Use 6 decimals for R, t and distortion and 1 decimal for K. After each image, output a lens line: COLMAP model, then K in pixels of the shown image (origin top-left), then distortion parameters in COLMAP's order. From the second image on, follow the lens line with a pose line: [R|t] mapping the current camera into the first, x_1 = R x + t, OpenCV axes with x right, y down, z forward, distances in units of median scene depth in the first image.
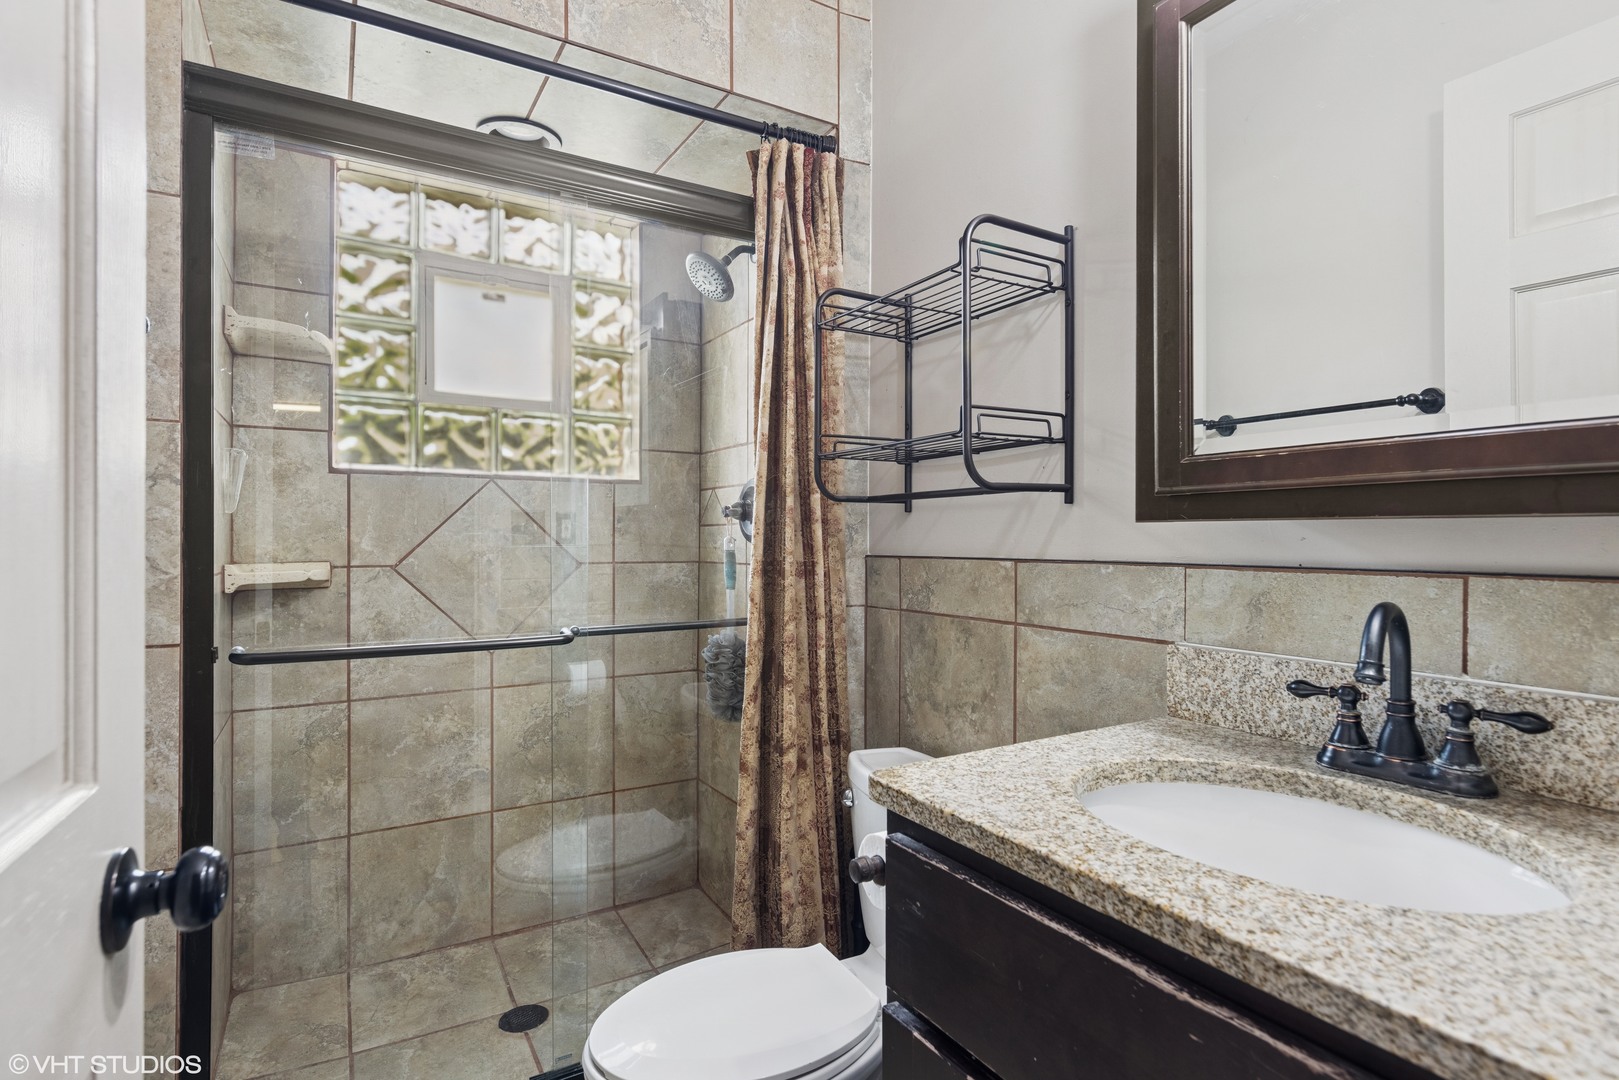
lens RADIAL K [[799.9, 0, 809.2], [0, 799.9, 540.3], [0, 0, 1]] dist [0.014882, 0.000096]
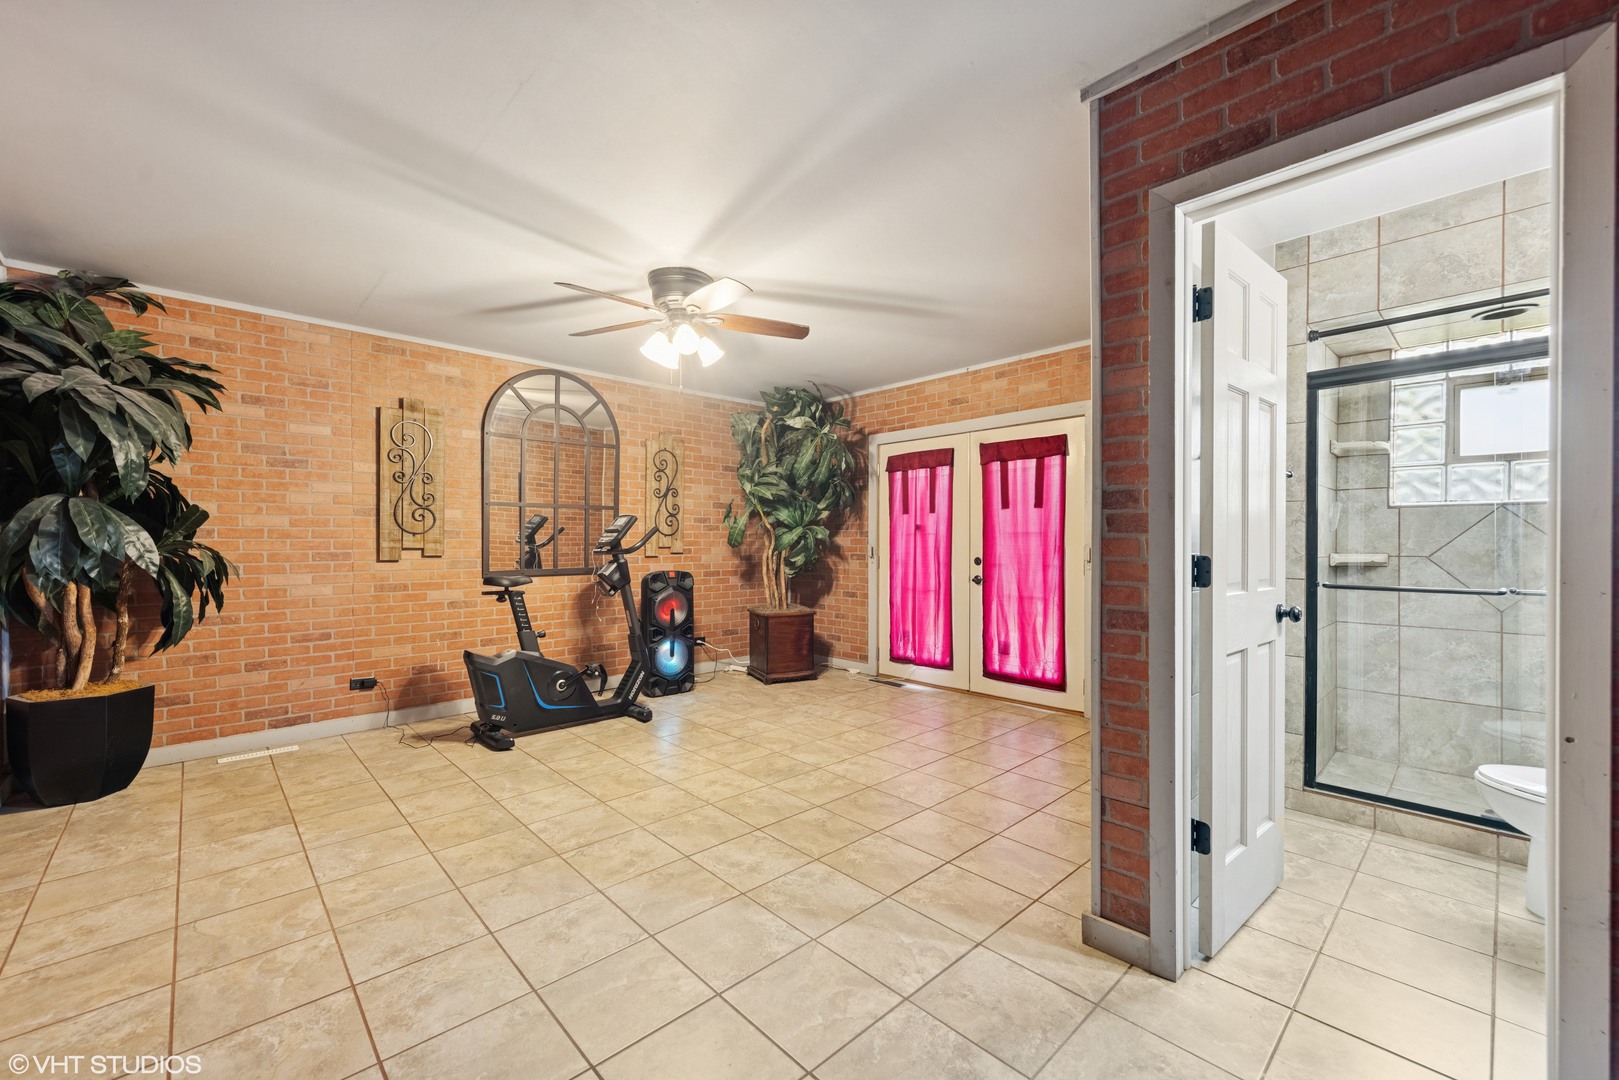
lens RADIAL K [[630.8, 0, 808.2], [0, 630.8, 543.9], [0, 0, 1]] dist [-0.002115, 0.000653]
pose [[0.199286, 0.002351, -0.979939, 0.624634], [-0.000865, 0.999997, 0.002223, 0.001083], [0.979941, 0.000405, 0.199287, -0.689722]]
